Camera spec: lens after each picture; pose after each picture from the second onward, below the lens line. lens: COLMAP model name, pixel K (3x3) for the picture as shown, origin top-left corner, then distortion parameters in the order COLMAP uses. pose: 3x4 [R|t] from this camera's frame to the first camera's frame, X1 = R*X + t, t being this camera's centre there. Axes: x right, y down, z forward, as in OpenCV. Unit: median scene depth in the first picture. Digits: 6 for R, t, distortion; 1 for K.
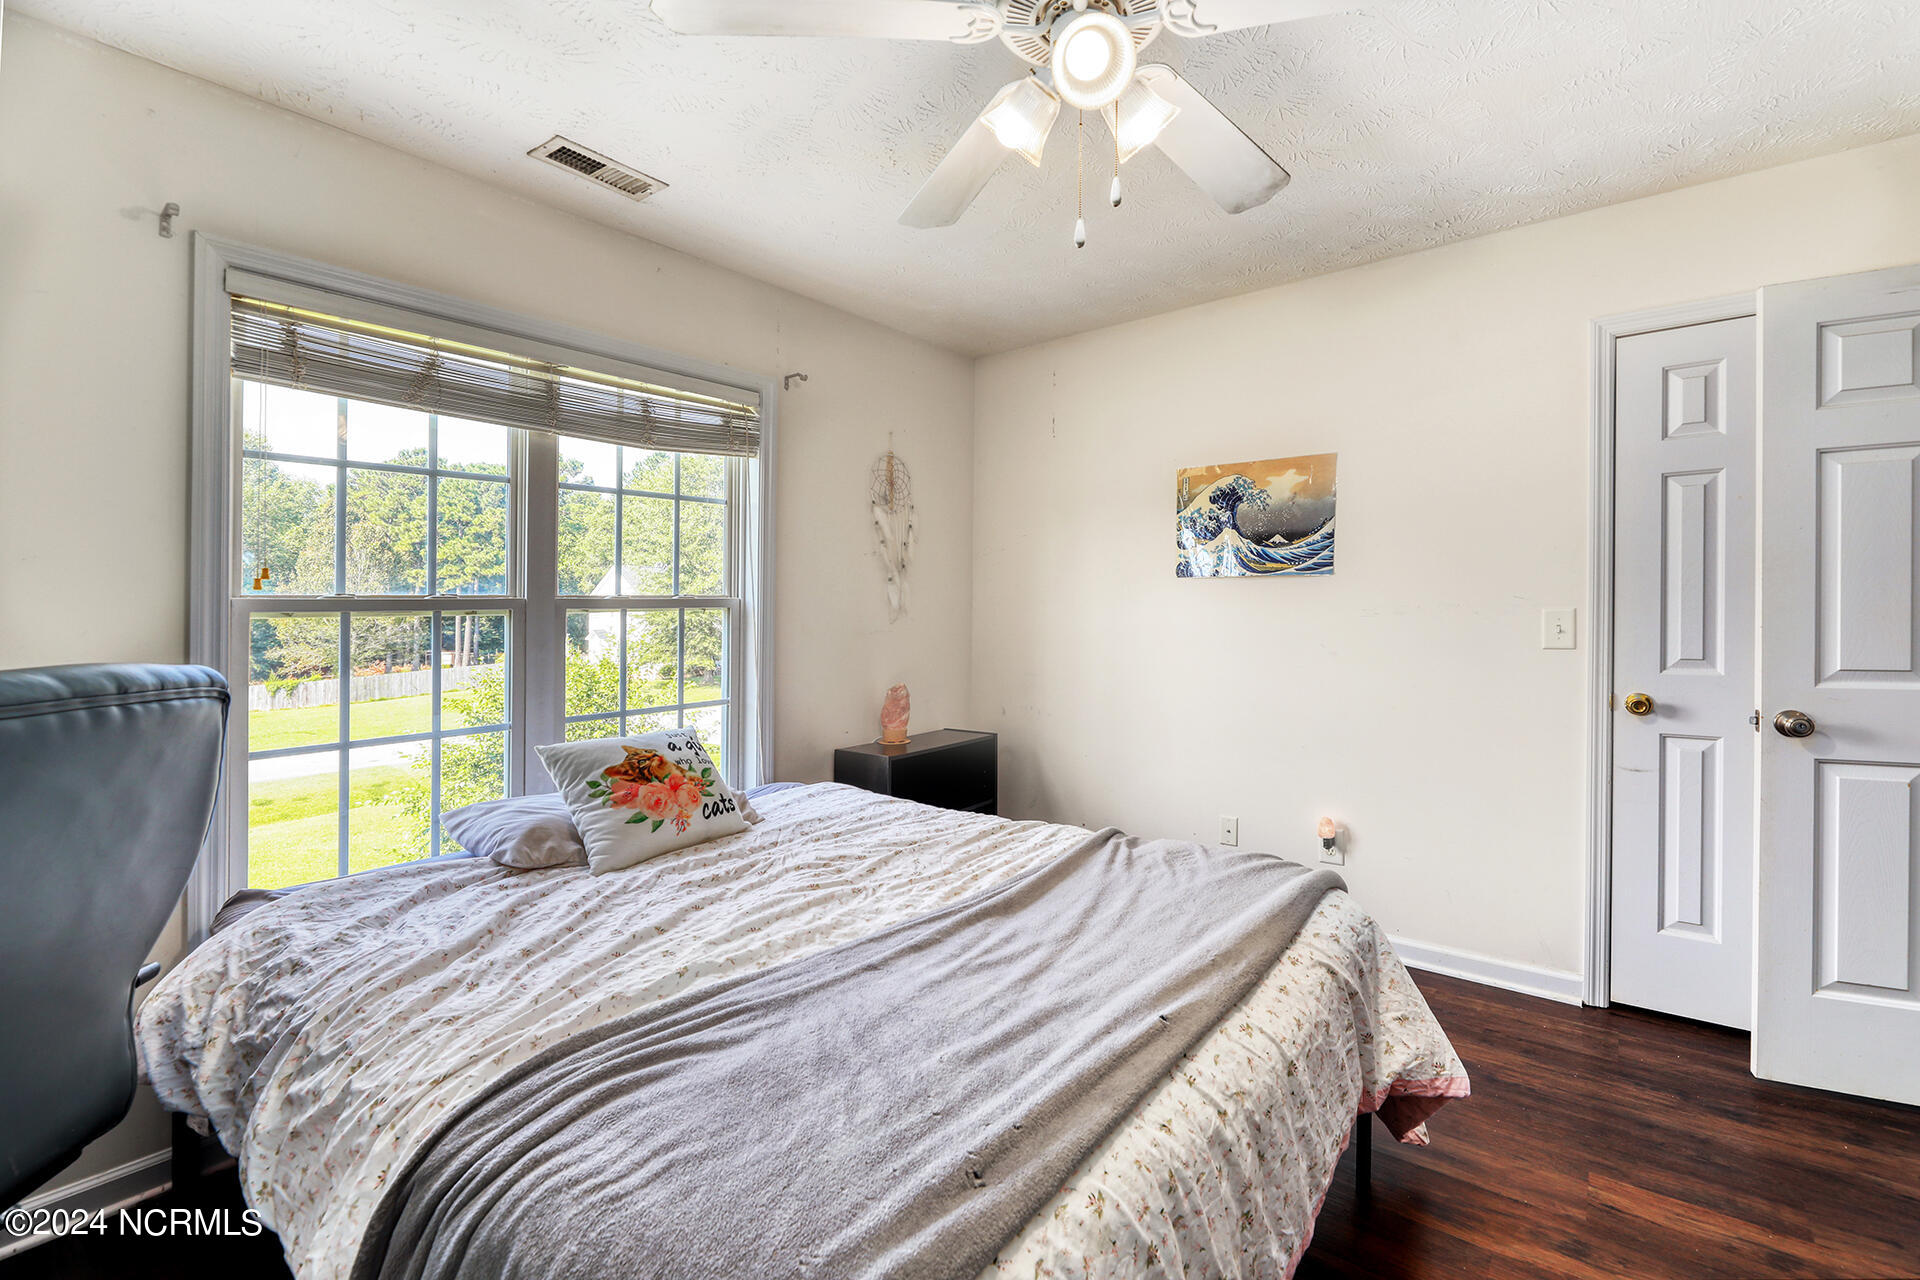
lens RADIAL K [[838.5, 0, 960.0], [0, 838.5, 640.0], [0, 0, 1]] dist [-0.001891, -0.000203]
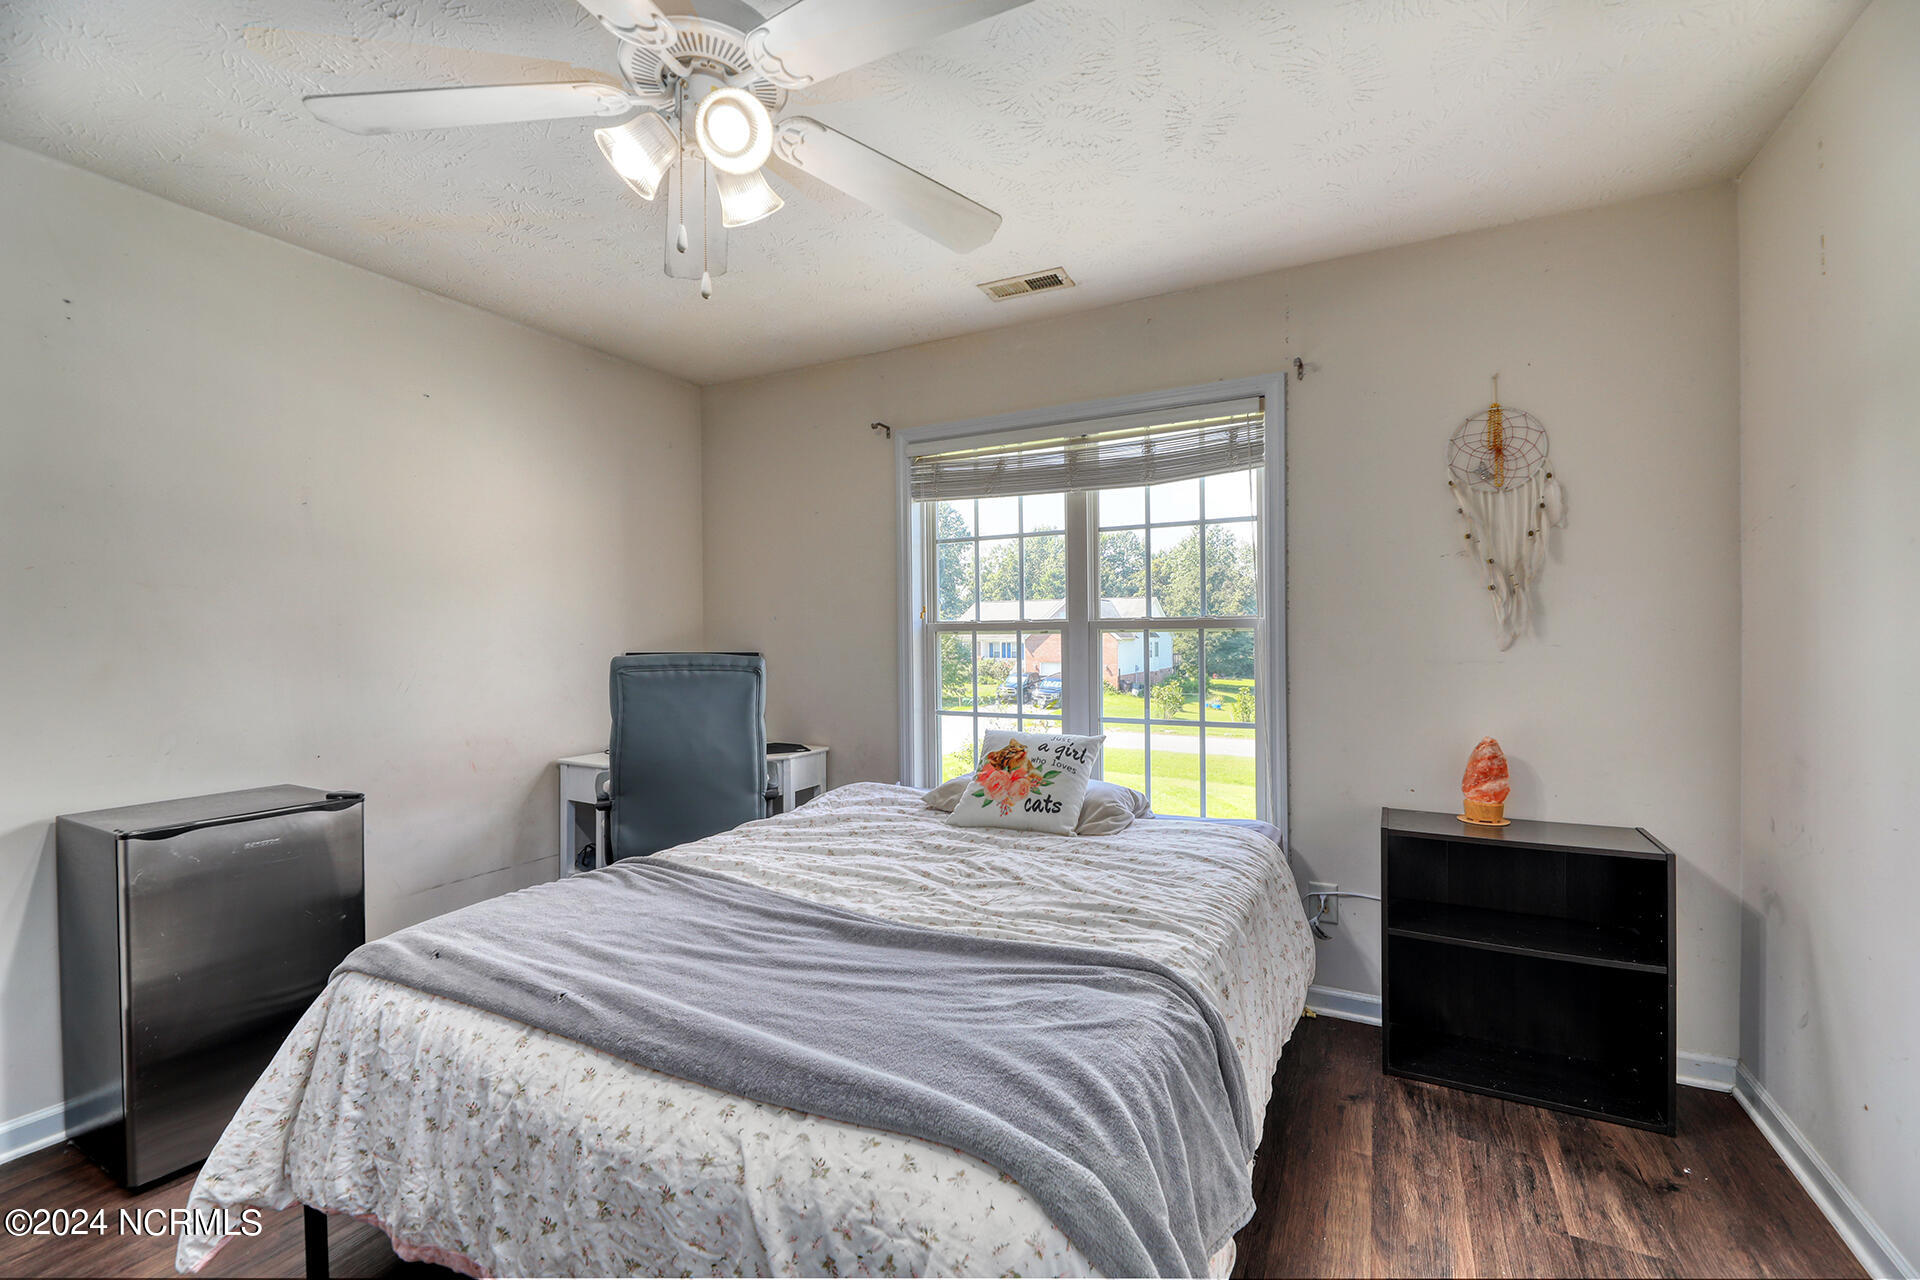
lens RADIAL K [[781.7, 0, 977.4], [0, 781.7, 644.0], [0, 0, 1]] dist [-0.001386, -0.000208]
pose [[0.193443, 0.023032, -0.980841, 0.788733], [-0.030859, 0.999373, 0.017381, -0.038301], [0.980626, 0.026906, 0.194032, 0.756904]]
